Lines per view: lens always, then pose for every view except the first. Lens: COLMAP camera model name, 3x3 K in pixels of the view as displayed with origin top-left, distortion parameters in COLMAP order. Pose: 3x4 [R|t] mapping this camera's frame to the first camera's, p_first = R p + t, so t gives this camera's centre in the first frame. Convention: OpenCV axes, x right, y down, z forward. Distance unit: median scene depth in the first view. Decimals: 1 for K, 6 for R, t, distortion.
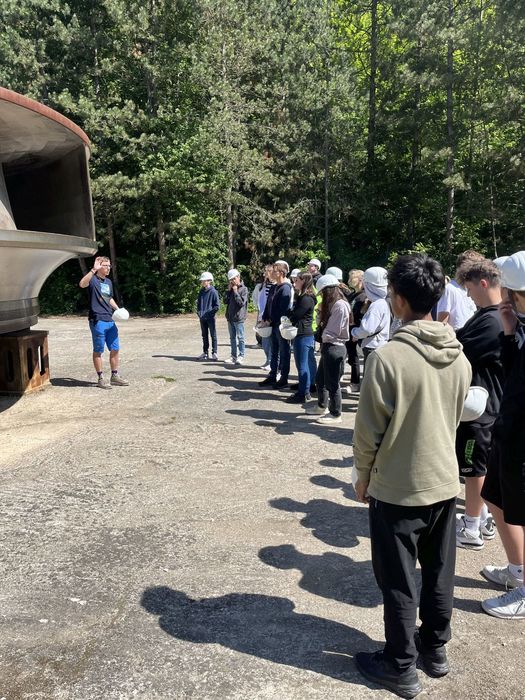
lens RADIAL K [[529.7, 0, 262.6], [0, 529.7, 350.4], [0, 0, 1]] dist [0.004536, -0.013820]
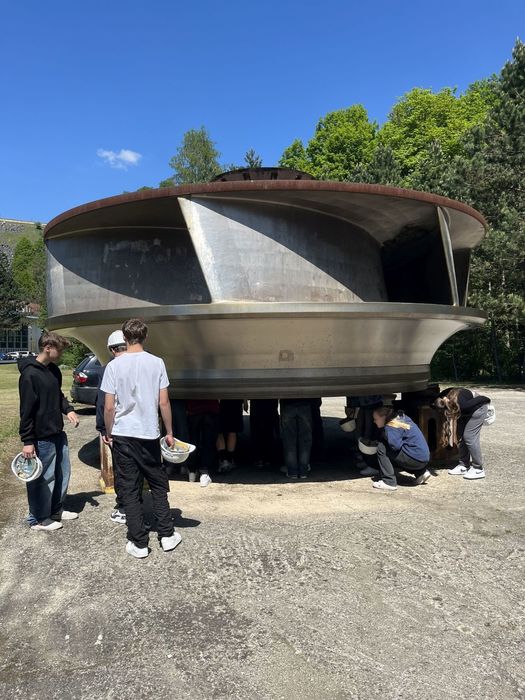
lens RADIAL K [[529.7, 0, 263.2], [0, 529.7, 349.8], [0, 0, 1]] dist [0.004536, -0.013820]
pose [[0.456640, 0.003698, -0.889644, 0.437169], [-0.126841, 0.990046, -0.060990, -0.046843], [0.880563, 0.140694, 0.452563, 0.424358]]
